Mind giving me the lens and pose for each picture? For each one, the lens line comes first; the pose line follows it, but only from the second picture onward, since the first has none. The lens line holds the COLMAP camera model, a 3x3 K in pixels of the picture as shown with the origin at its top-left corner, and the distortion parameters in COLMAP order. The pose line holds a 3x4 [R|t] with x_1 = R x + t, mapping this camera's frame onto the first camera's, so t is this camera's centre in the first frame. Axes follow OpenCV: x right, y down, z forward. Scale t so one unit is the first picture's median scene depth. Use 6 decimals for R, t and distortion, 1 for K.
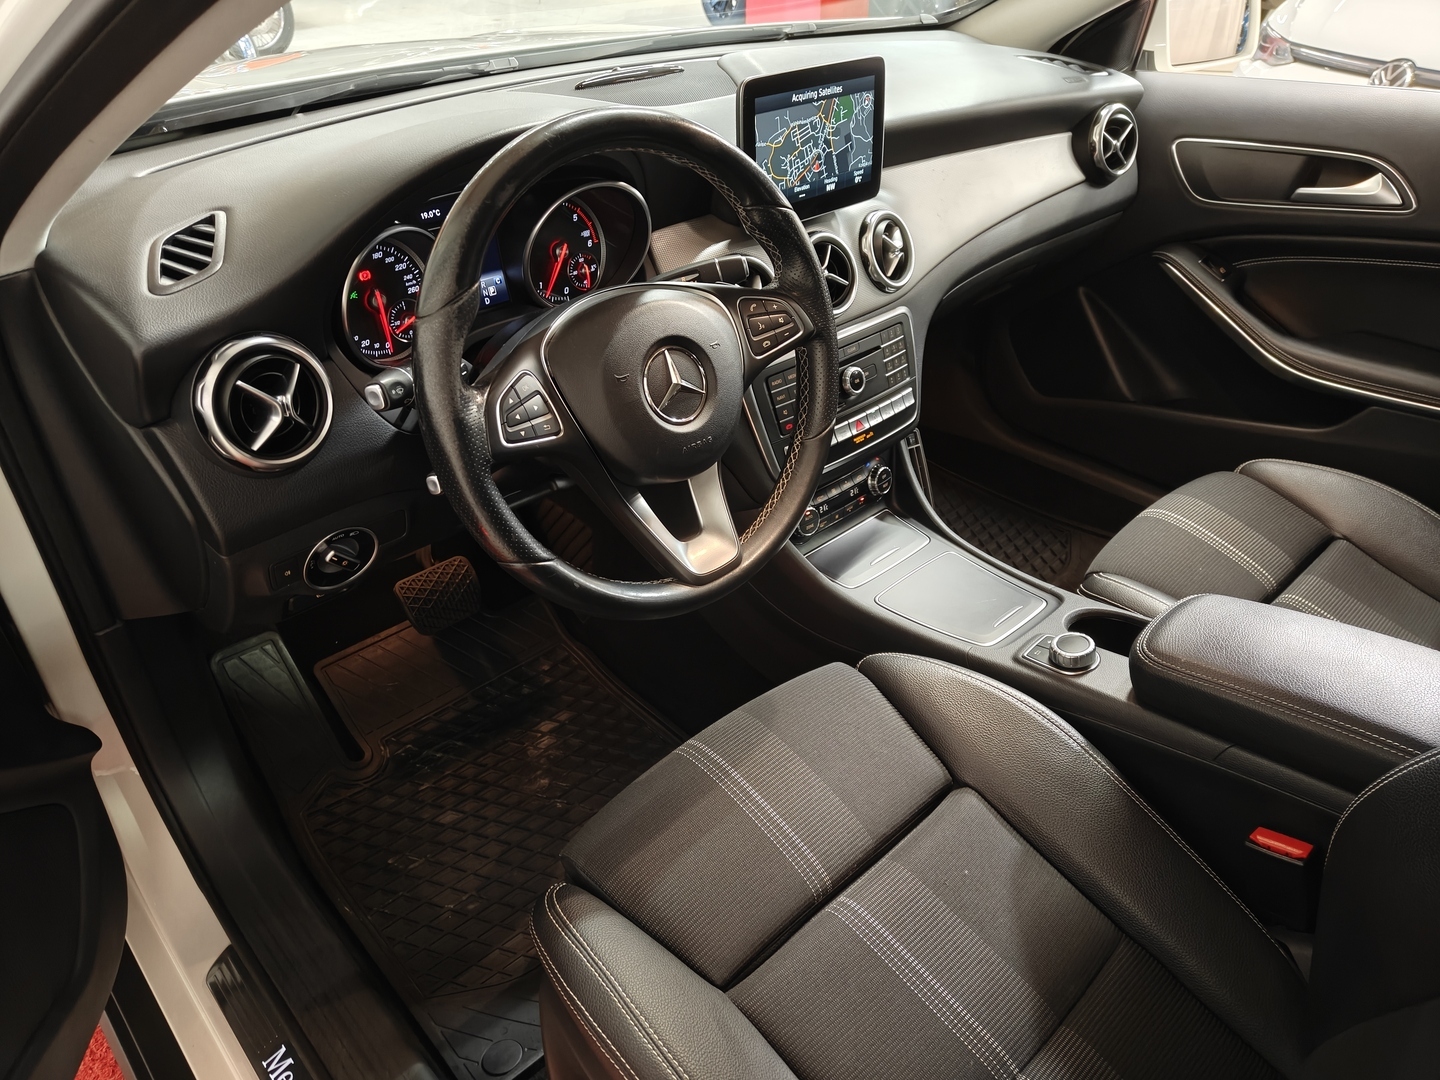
lens RADIAL K [[1009.0, 0, 701.5], [0, 1009.0, 537.4], [0, 0, 1]] dist [-0.001040, -0.001261]
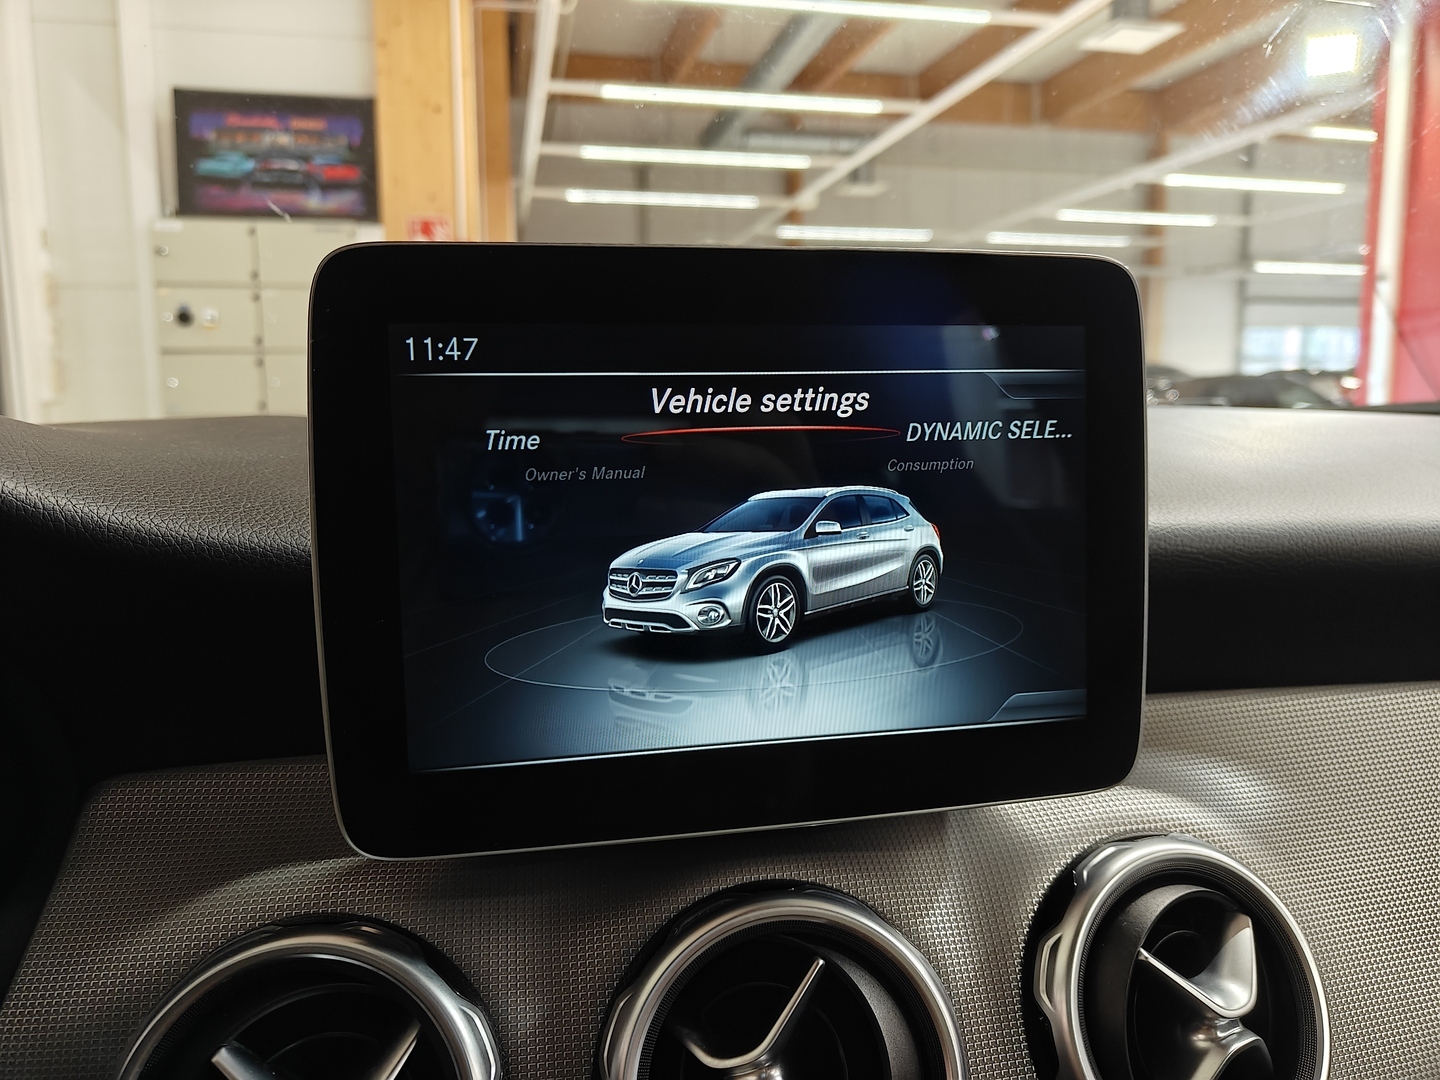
lens RADIAL K [[1021.4, 0, 714.3], [0, 1021.4, 541.3], [0, 0, 1]] dist [-0.010078, 0.000828]
pose [[0.860216, 0.057511, -0.506677, 0.226537], [-0.276290, 0.887698, -0.368314, -0.290352], [0.428594, 0.456819, 0.779502, 0.788148]]
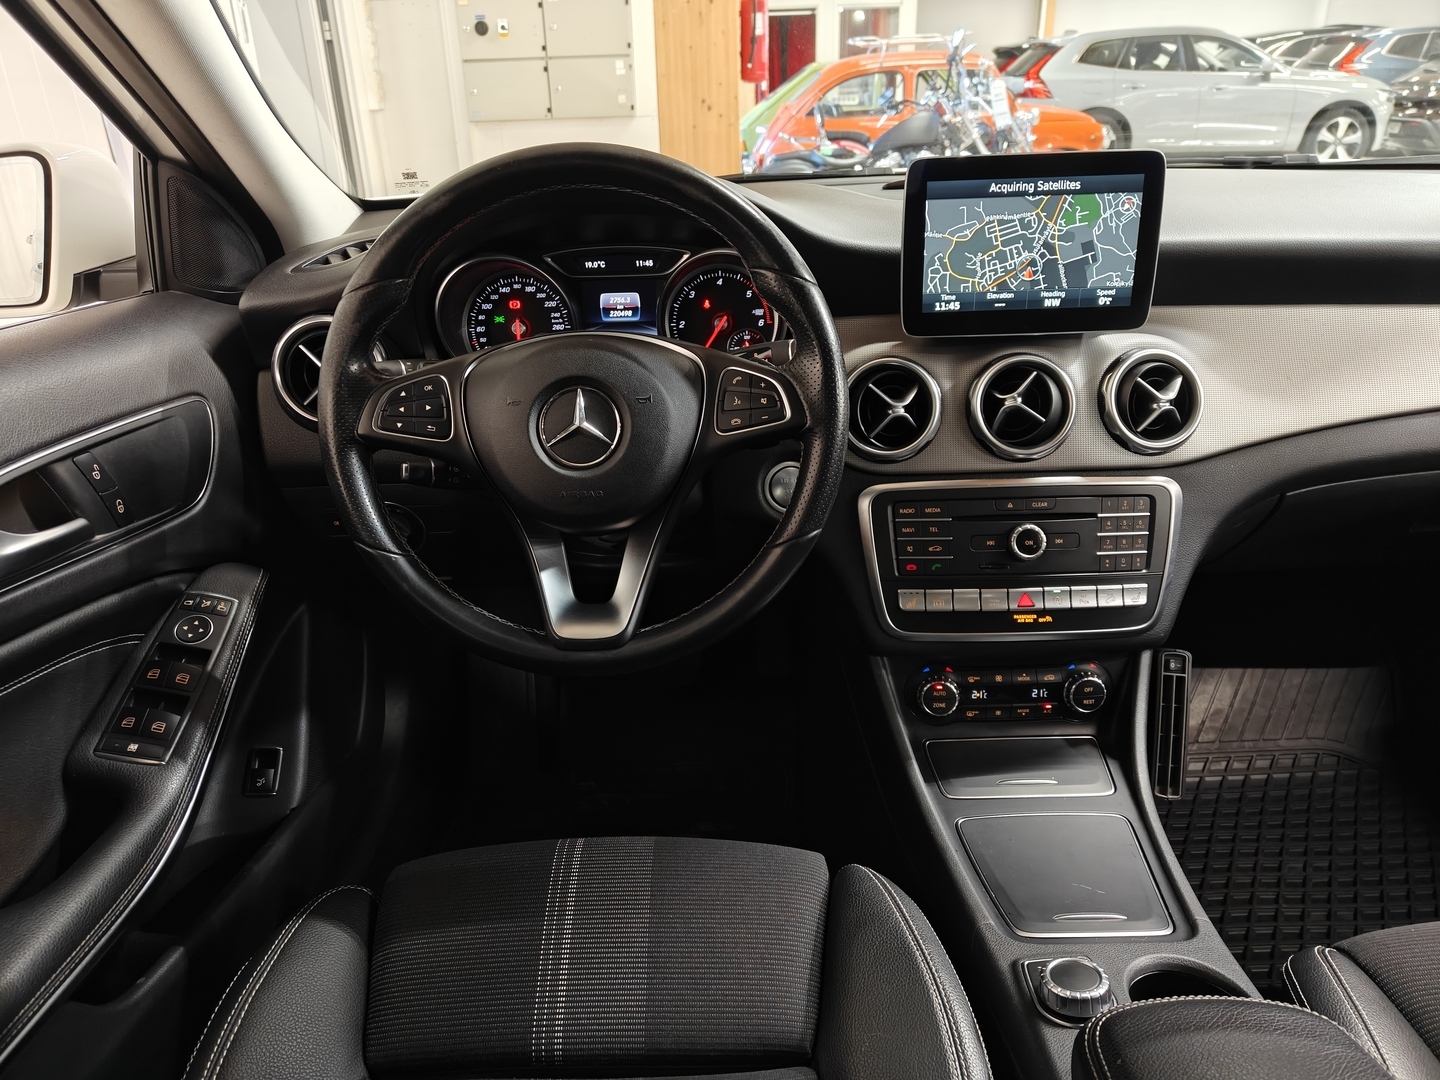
lens RADIAL K [[1002.5, 0, 714.8], [0, 1002.5, 541.3], [0, 0, 1]] dist [0.008868, -0.002525]
pose [[0.736007, 0.256801, -0.626375, 0.491620], [-0.354956, 0.934263, -0.034054, -0.045762], [0.576454, 0.247399, 0.778777, 0.269617]]
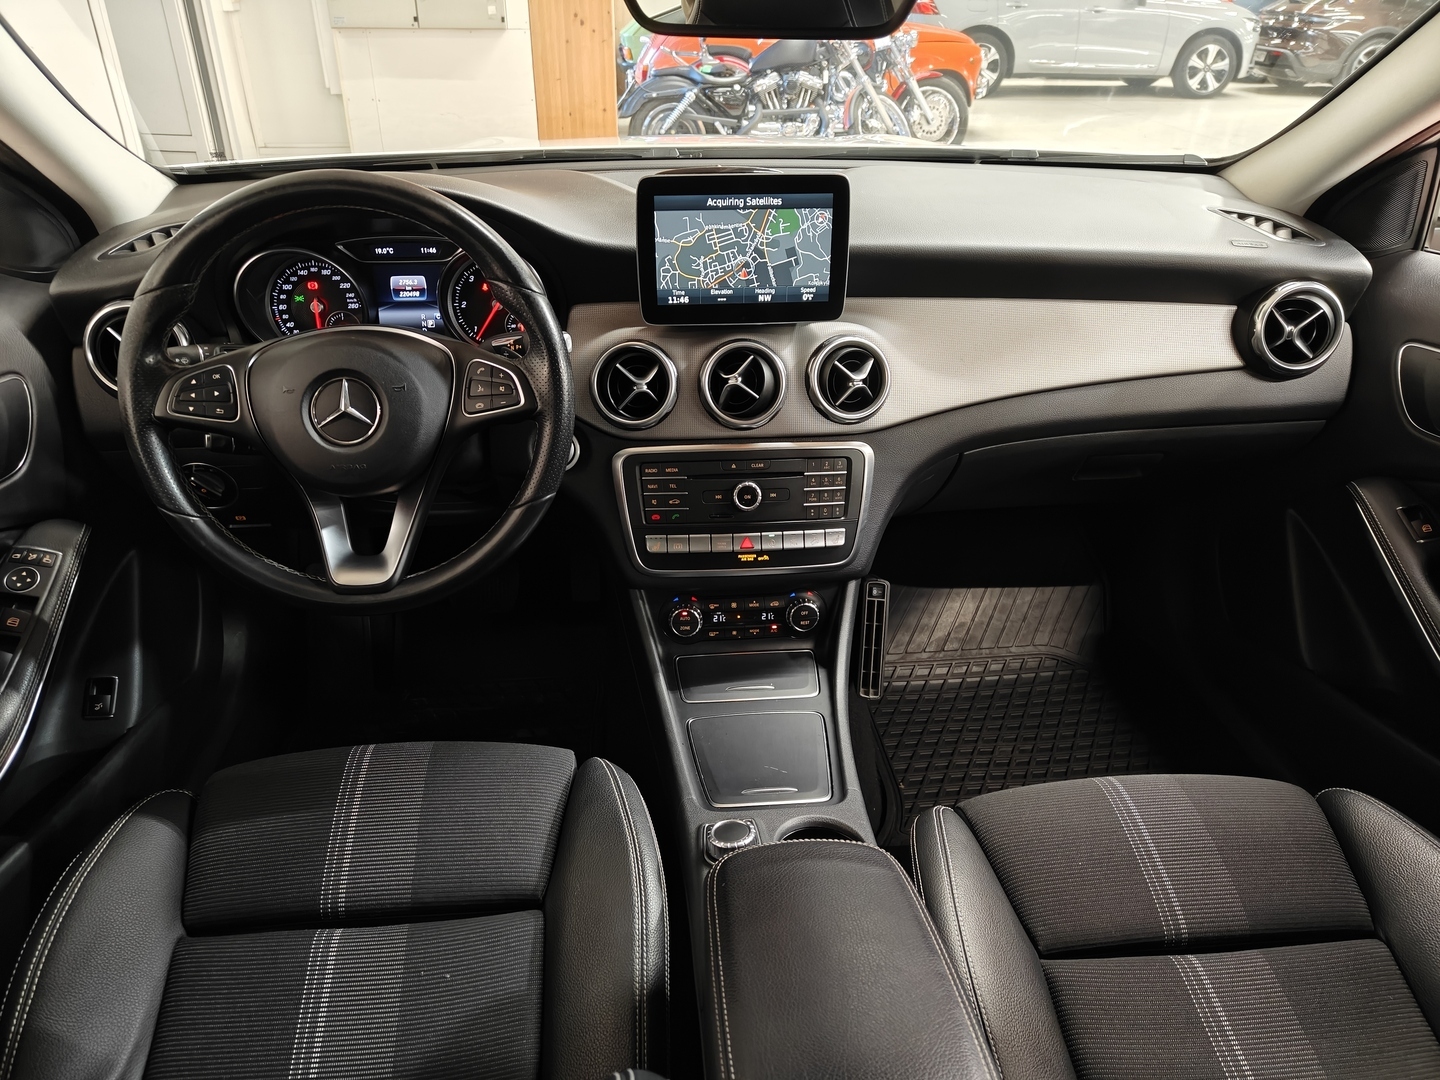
lens RADIAL K [[996.0, 0, 714.7], [0, 996.0, 542.2], [0, 0, 1]] dist [0.028939, -0.030213]
pose [[0.792956, 0.301169, -0.529639, 0.685317], [-0.346667, 0.937879, 0.014291, -0.124718], [0.501042, 0.172277, 0.848103, 0.201204]]
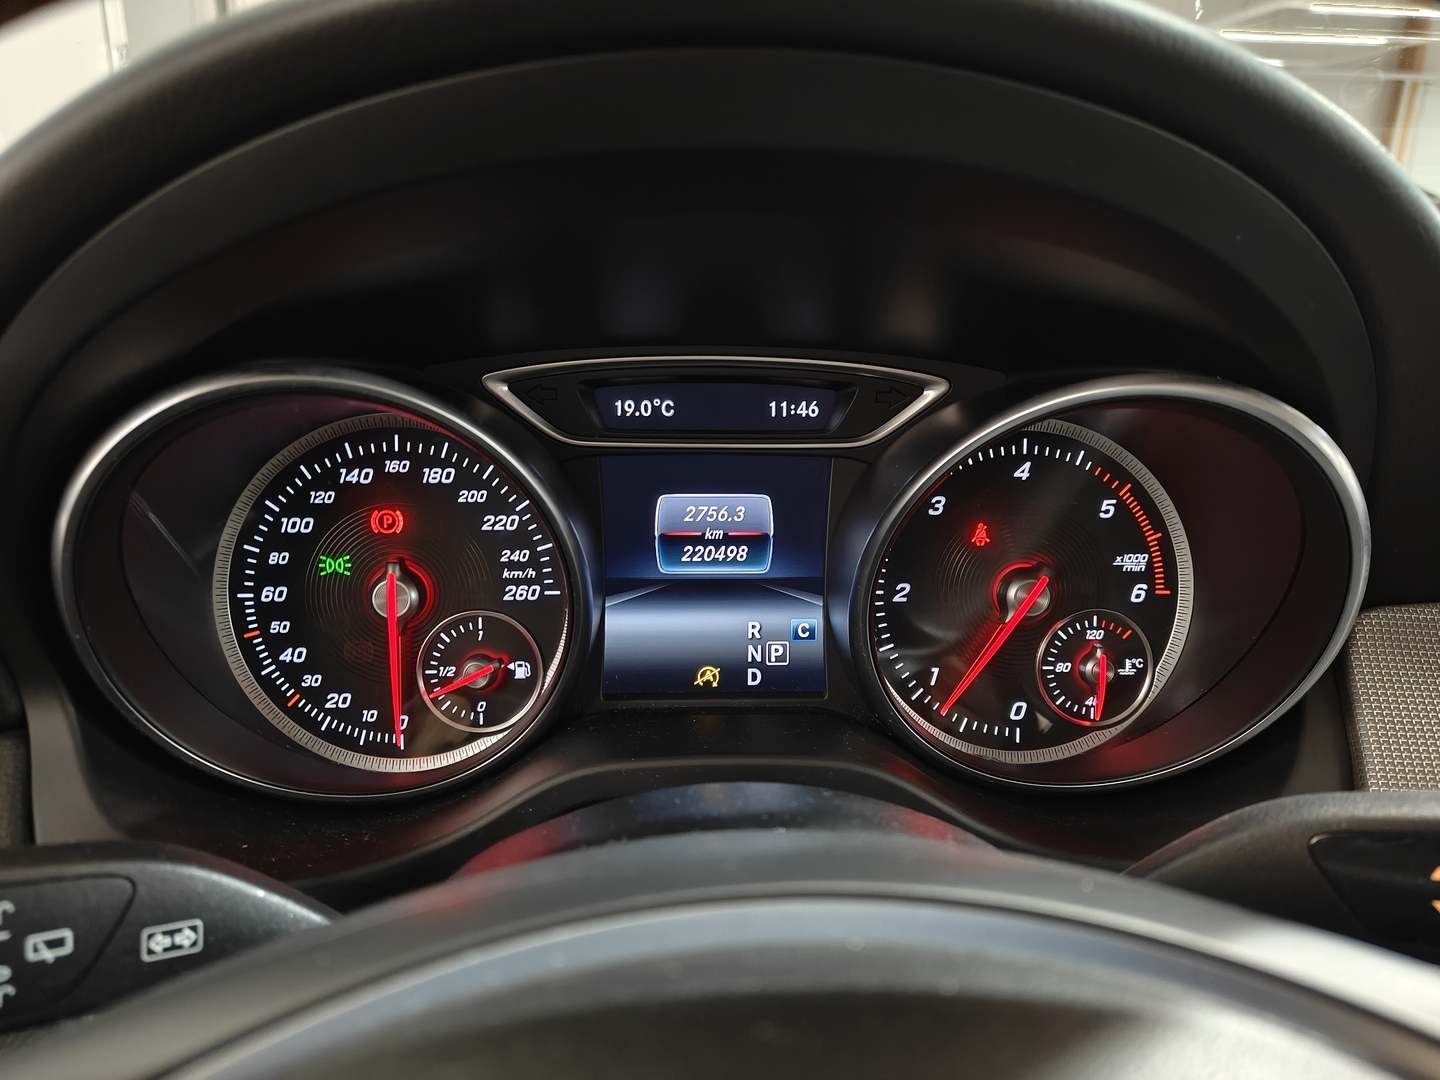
lens RADIAL K [[996.0, 0, 714.7], [0, 996.0, 542.2], [0, 0, 1]] dist [0.028939, -0.030213]
pose [[0.774806, 0.197925, -0.600417, -0.026346], [-0.367437, 0.913832, -0.172917, -0.194270], [0.514456, 0.354593, 0.780768, 0.651409]]
